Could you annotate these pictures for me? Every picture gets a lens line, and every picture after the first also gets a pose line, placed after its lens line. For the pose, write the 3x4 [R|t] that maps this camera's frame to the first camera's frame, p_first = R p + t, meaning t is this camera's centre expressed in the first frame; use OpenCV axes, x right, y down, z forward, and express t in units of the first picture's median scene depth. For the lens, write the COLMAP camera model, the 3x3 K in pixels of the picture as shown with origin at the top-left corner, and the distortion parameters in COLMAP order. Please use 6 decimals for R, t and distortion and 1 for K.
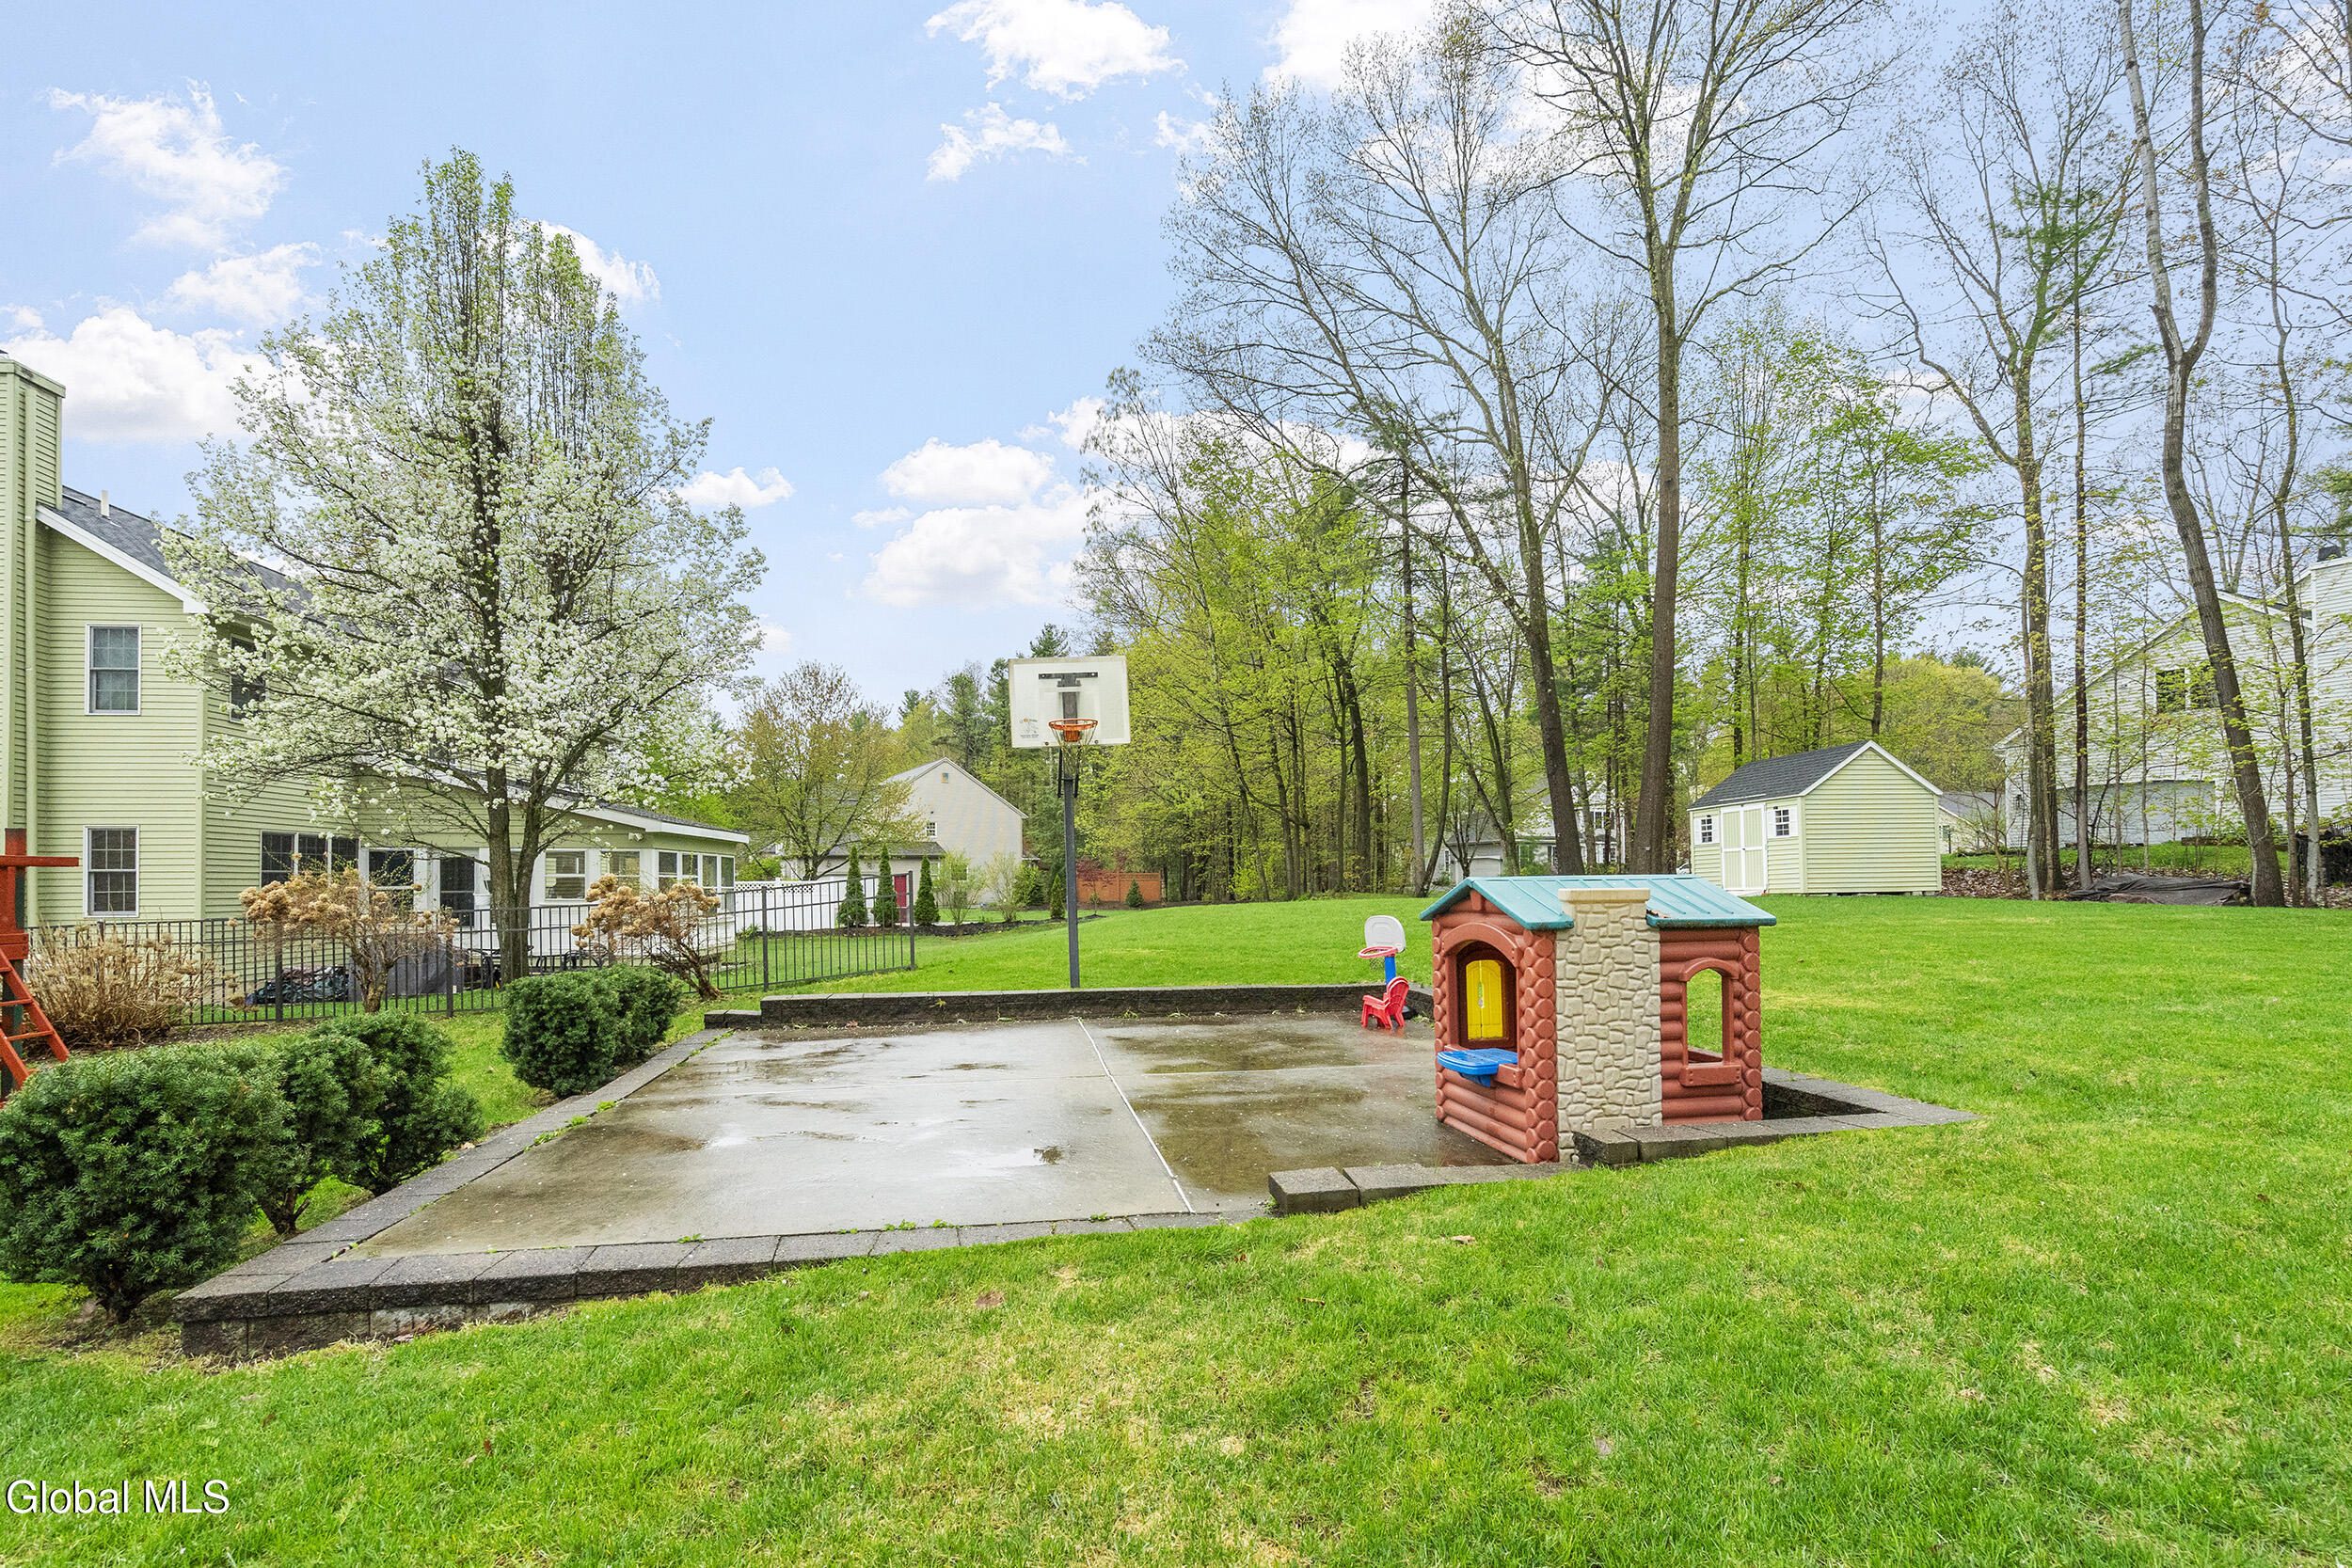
lens RADIAL K [[1112.1, 0, 1177.1], [0, 1112.1, 895.6], [0, 0, 1]] dist [-0.012631, 0.000478]
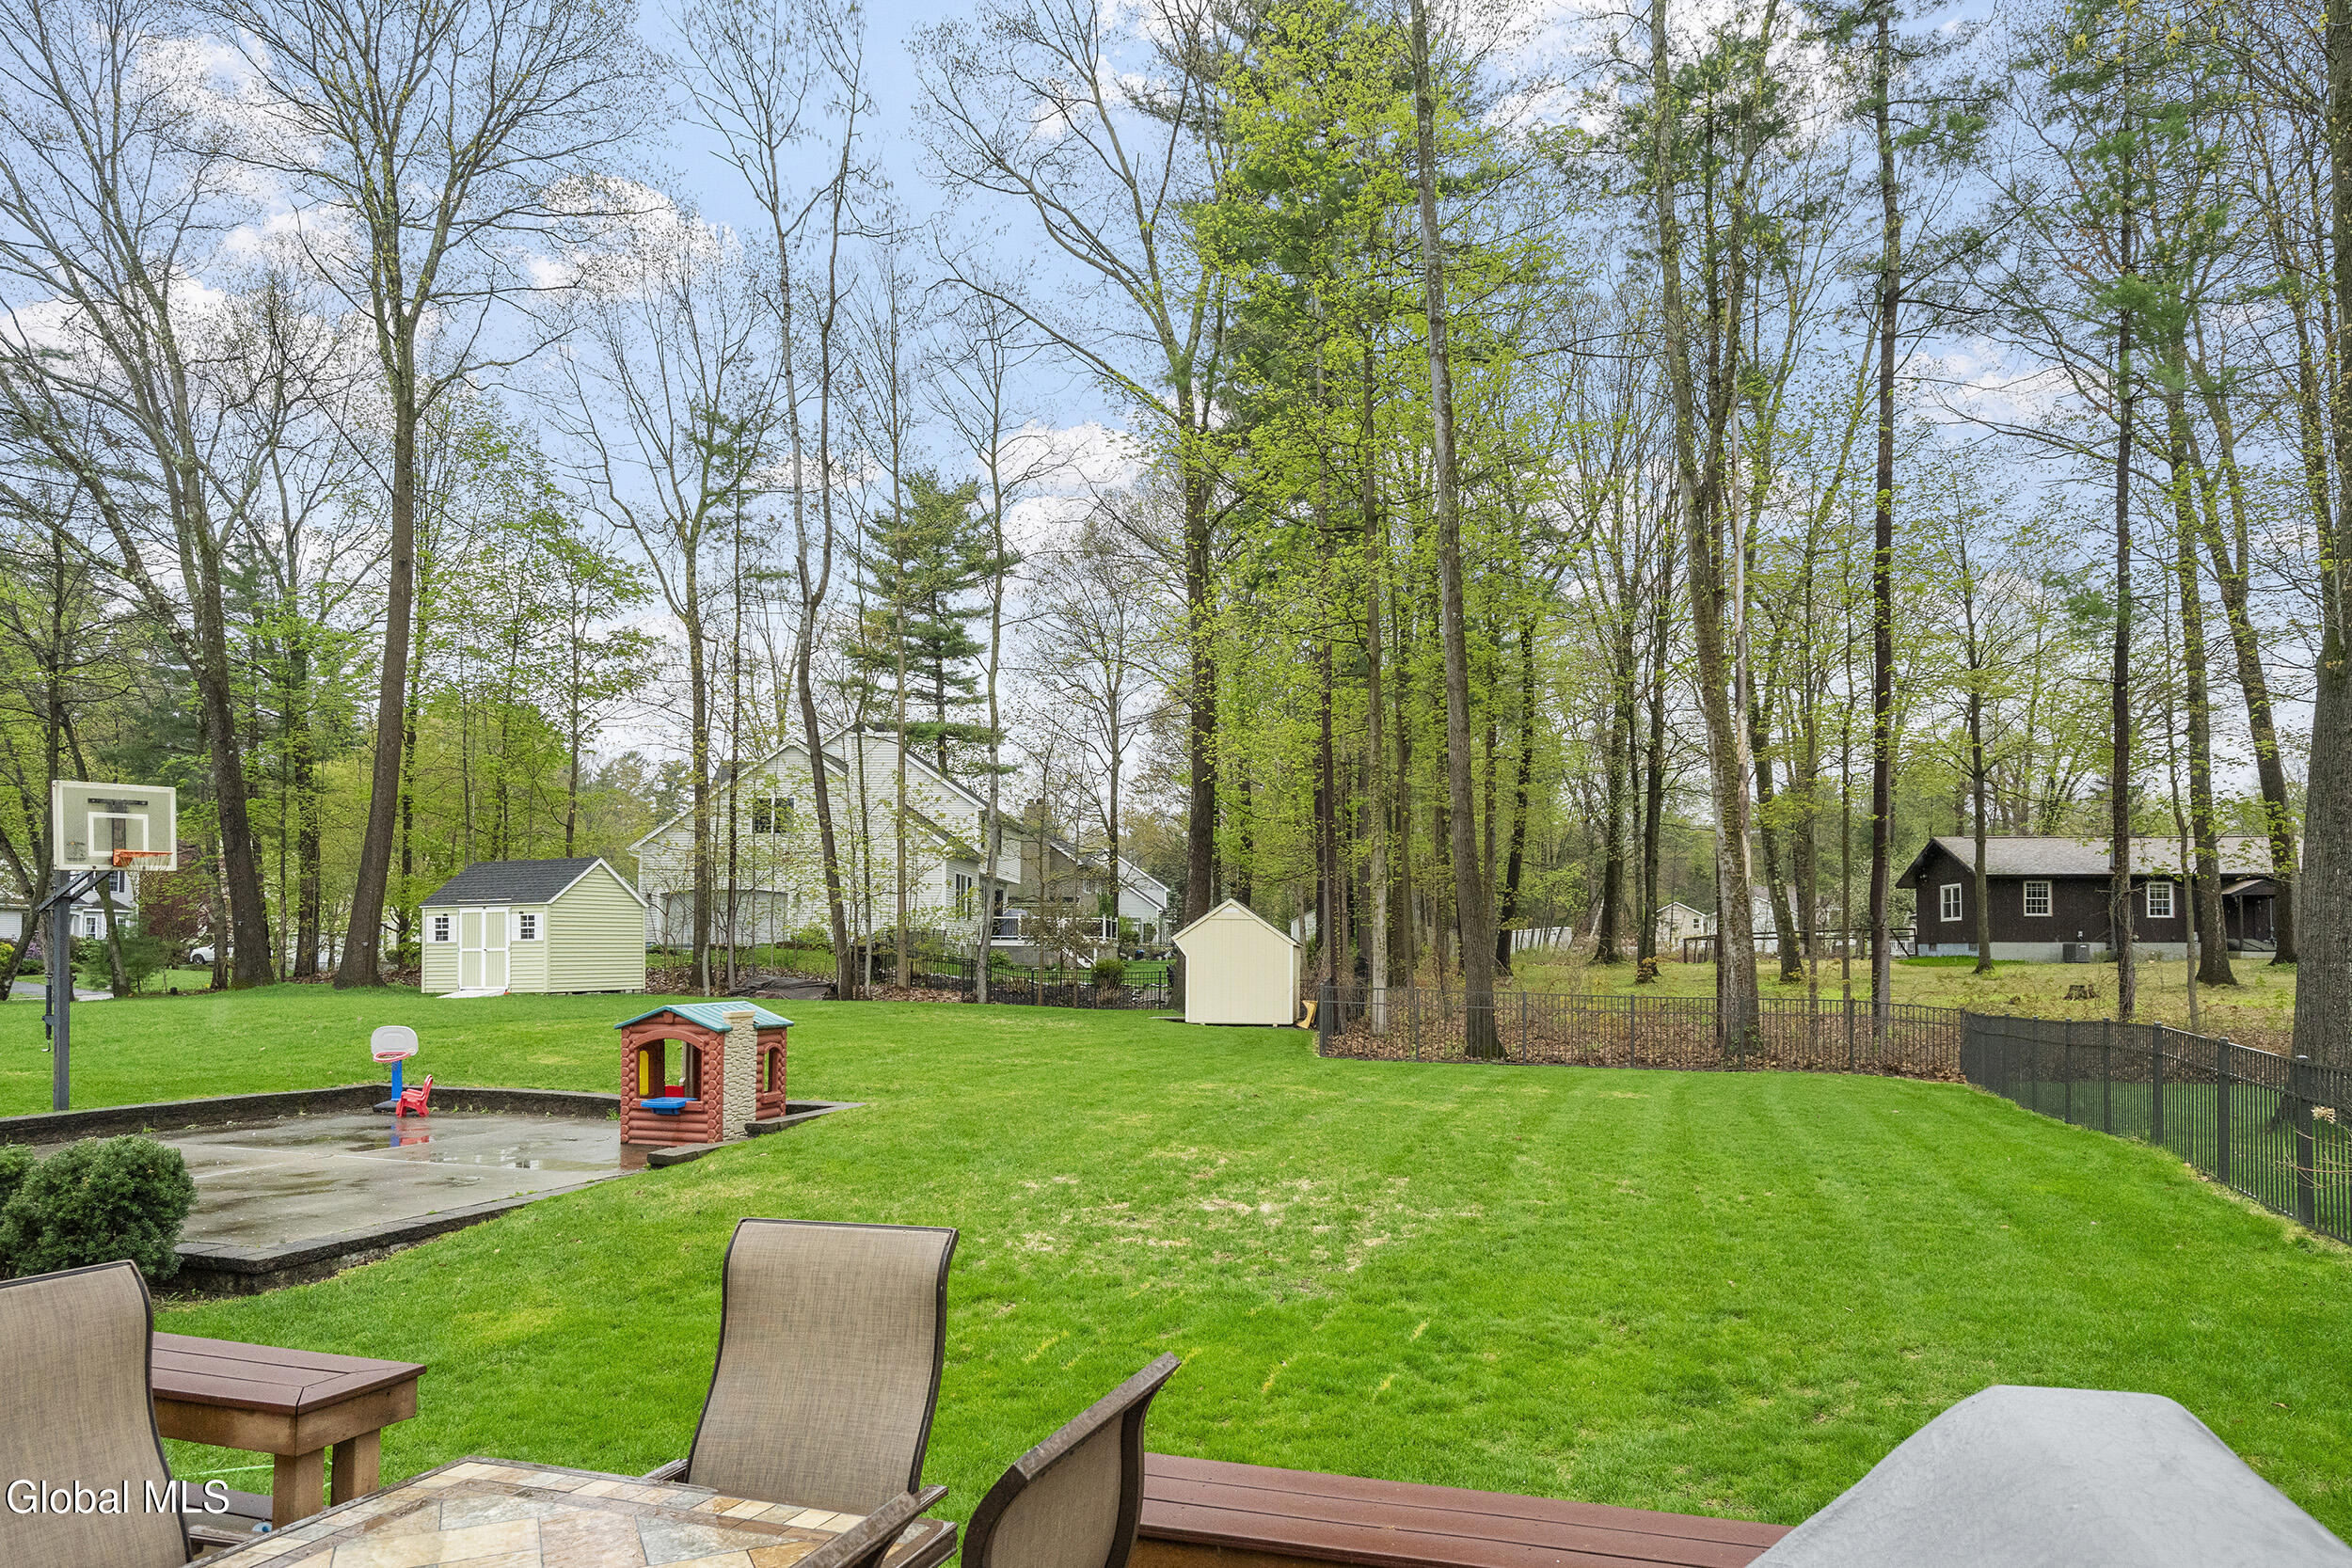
lens RADIAL K [[1428.0, 0, 1175.6], [0, 1428.0, 772.5], [0, 0, 1]] dist [0.007590, 0.000404]
pose [[0.490344, 0.123204, 0.862776, -0.388268], [0.000893, 0.989886, -0.141862, -0.016747], [-0.871528, 0.070332, 0.485275, -0.260046]]
